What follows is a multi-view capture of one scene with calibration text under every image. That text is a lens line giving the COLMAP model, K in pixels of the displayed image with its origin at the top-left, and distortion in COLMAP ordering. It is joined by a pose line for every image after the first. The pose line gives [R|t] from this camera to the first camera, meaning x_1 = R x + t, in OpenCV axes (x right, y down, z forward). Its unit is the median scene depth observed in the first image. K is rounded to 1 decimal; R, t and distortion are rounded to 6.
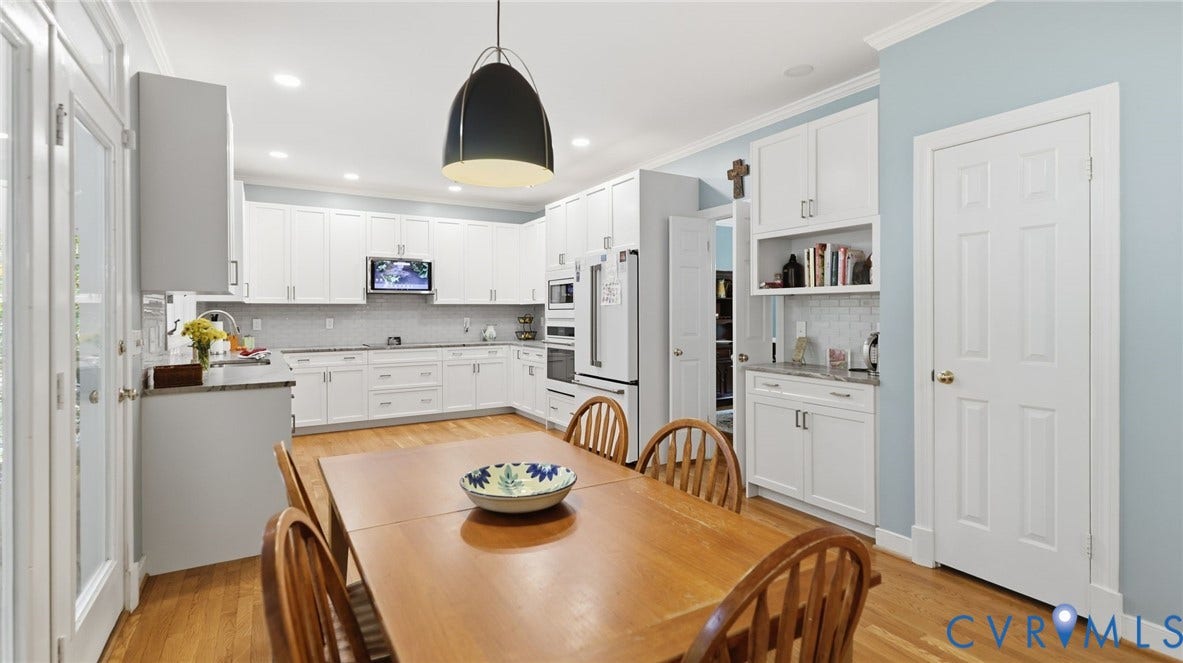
lens RADIAL K [[544.0, 0, 587.9], [0, 544.0, 313.4], [0, 0, 1]] dist [0.003659, -0.000187]
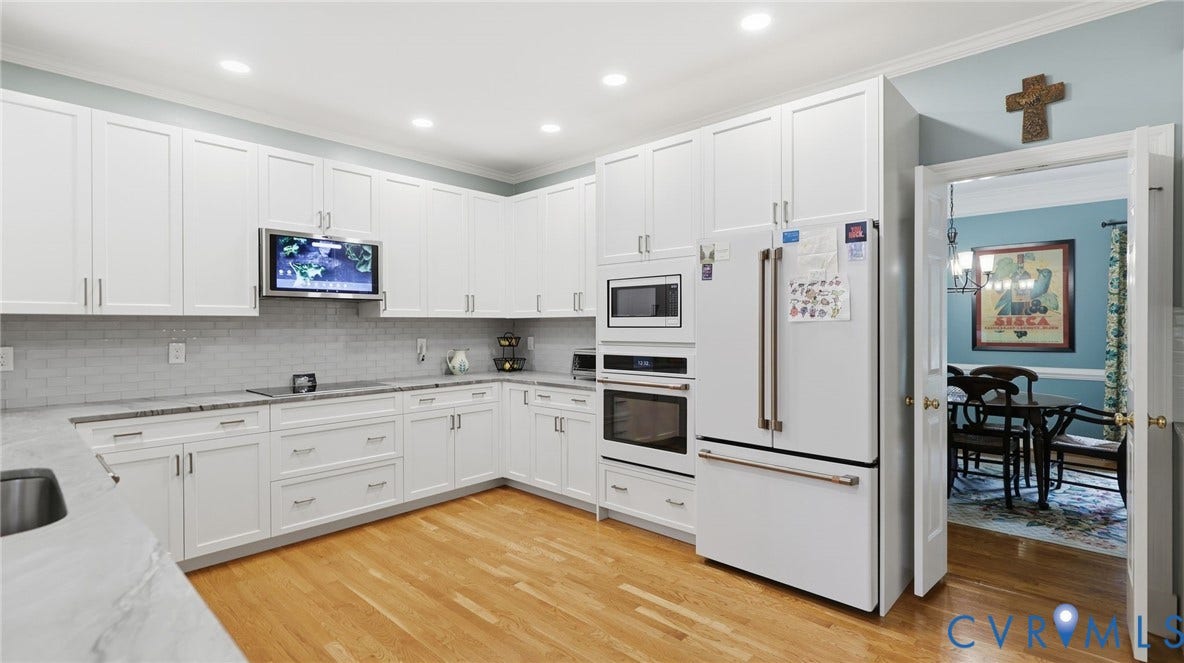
lens RADIAL K [[544.5, 0, 594.4], [0, 544.5, 330.7], [0, 0, 1]] dist [0.003659, -0.000187]
pose [[0.959072, -0.001596, 0.283159, -0.247549], [-0.000411, 0.999975, 0.007028, -0.007271], [-0.283164, -0.006857, 0.959047, 0.398437]]
